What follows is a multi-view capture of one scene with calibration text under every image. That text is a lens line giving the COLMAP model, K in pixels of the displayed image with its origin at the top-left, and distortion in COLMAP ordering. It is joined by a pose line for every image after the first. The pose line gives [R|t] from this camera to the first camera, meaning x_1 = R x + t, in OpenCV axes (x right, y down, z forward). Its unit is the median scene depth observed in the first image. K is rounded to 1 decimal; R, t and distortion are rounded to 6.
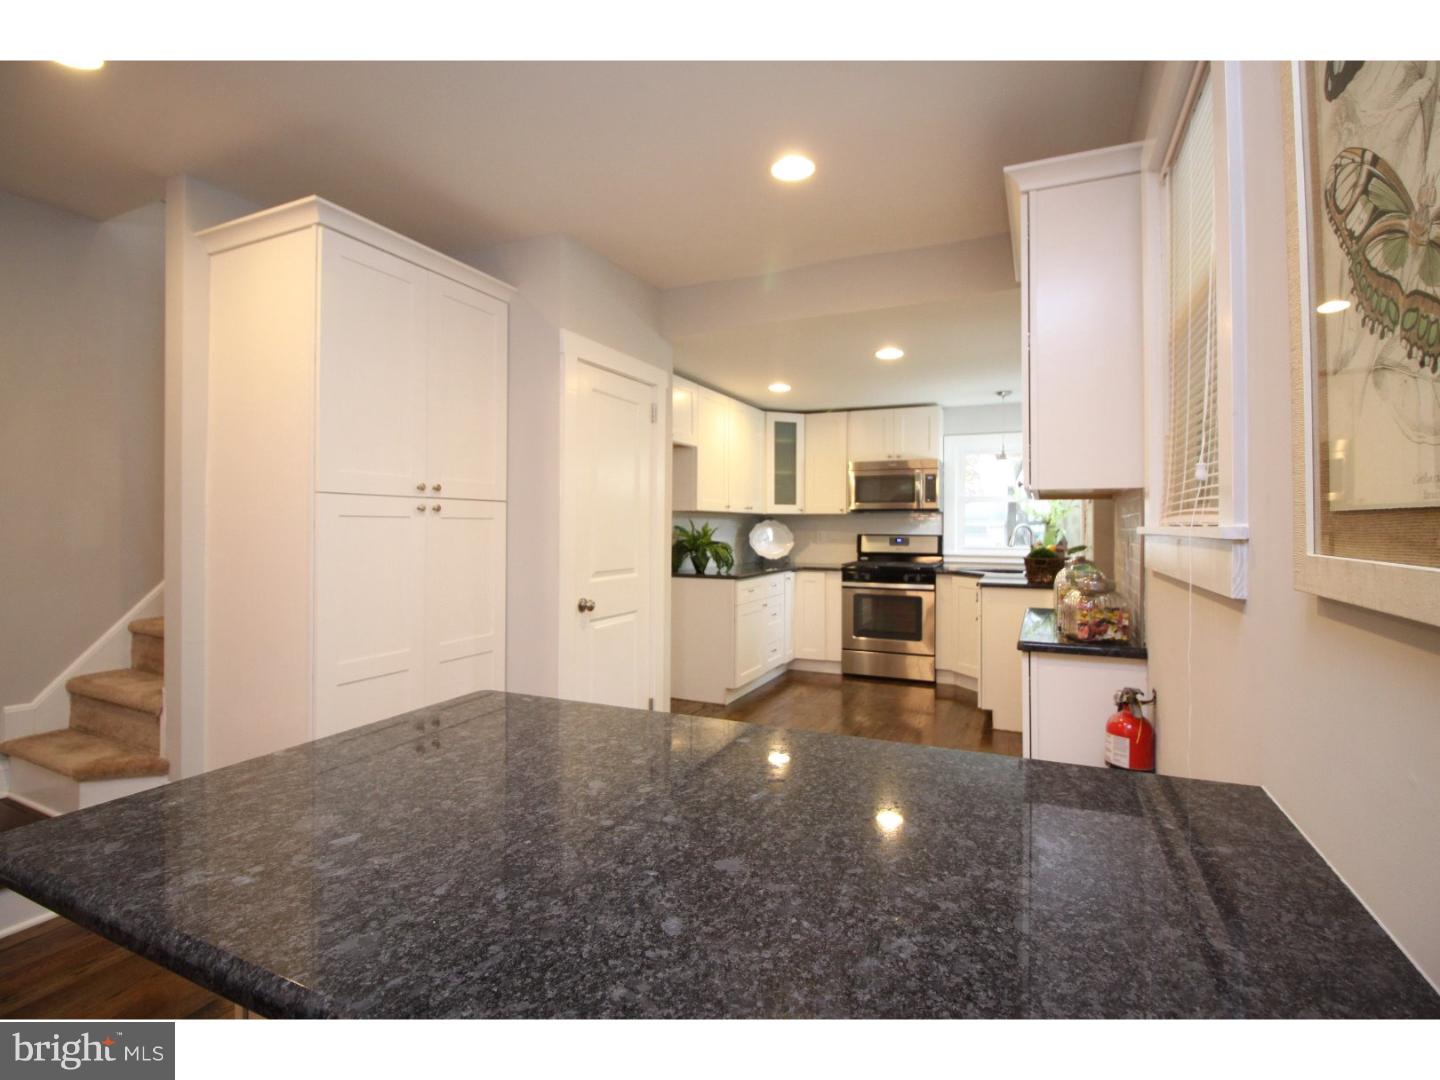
lens RADIAL K [[676.5, 0, 715.5], [0, 676.5, 519.5], [0, 0, 1]] dist [-0.001964, -0.000933]
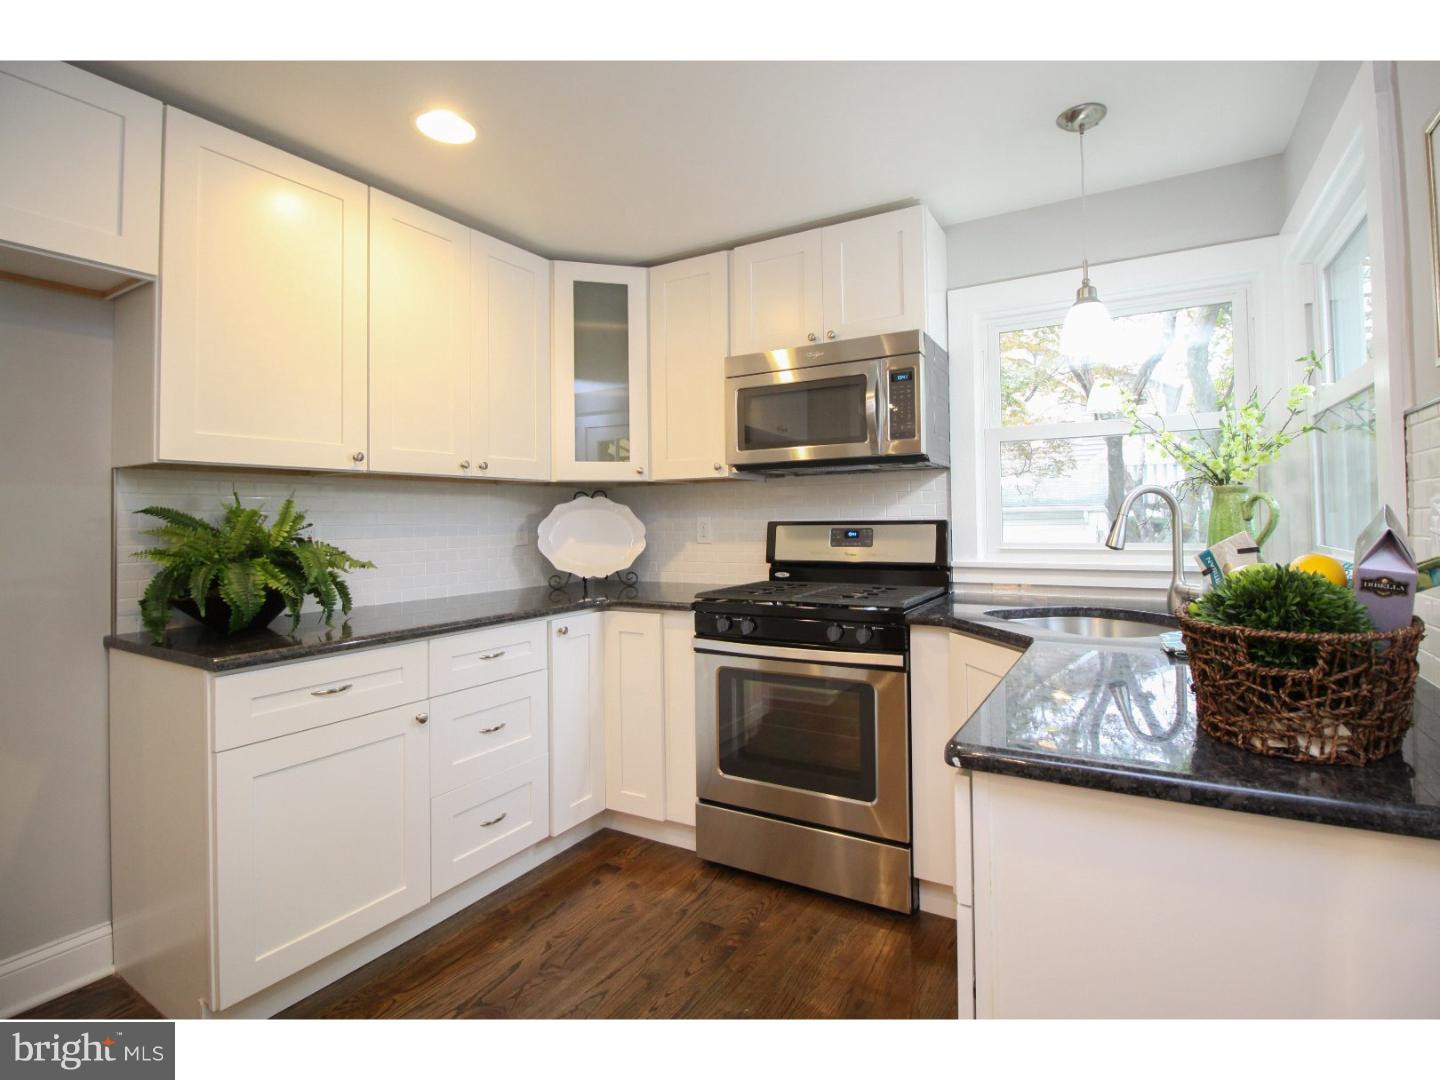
lens RADIAL K [[713.2, 0, 724.8], [0, 713.2, 501.6], [0, 0, 1]] dist [-0.002035, -0.000349]
pose [[0.995980, -0.020726, -0.087150, 0.234608], [0.019570, 0.999709, -0.014106, 0.014603], [0.087417, 0.012343, 0.996095, 0.538171]]
